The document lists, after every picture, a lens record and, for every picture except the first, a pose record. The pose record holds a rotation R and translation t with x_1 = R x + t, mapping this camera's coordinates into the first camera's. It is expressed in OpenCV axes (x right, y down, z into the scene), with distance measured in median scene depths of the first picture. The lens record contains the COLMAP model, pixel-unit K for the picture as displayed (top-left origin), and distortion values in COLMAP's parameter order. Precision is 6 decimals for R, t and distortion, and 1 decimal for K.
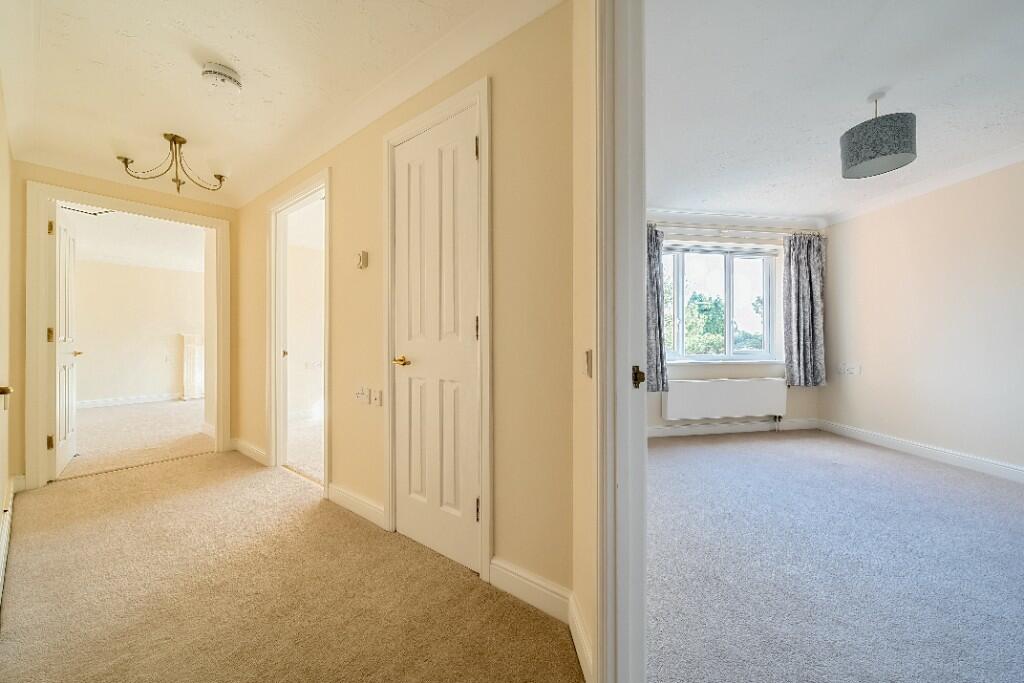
lens RADIAL K [[403.8, 0, 512.0], [0, 403.8, 341.5], [0, 0, 1]] dist [-0.009883, -0.000087]
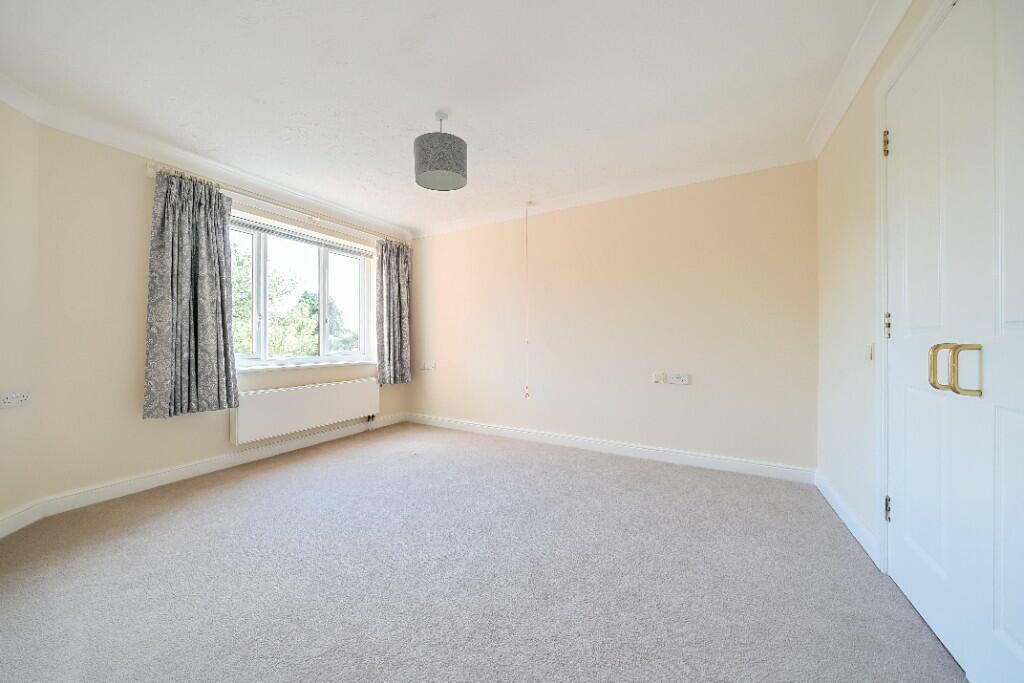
lens RADIAL K [[403.8, 0, 512.0], [0, 403.8, 341.5], [0, 0, 1]] dist [-0.009883, -0.000087]
pose [[0.629305, -0.000099, 0.777158, 0.094880], [0.001777, 0.999998, -0.001312, 0.000564], [-0.777156, 0.002207, 0.629304, 0.084569]]
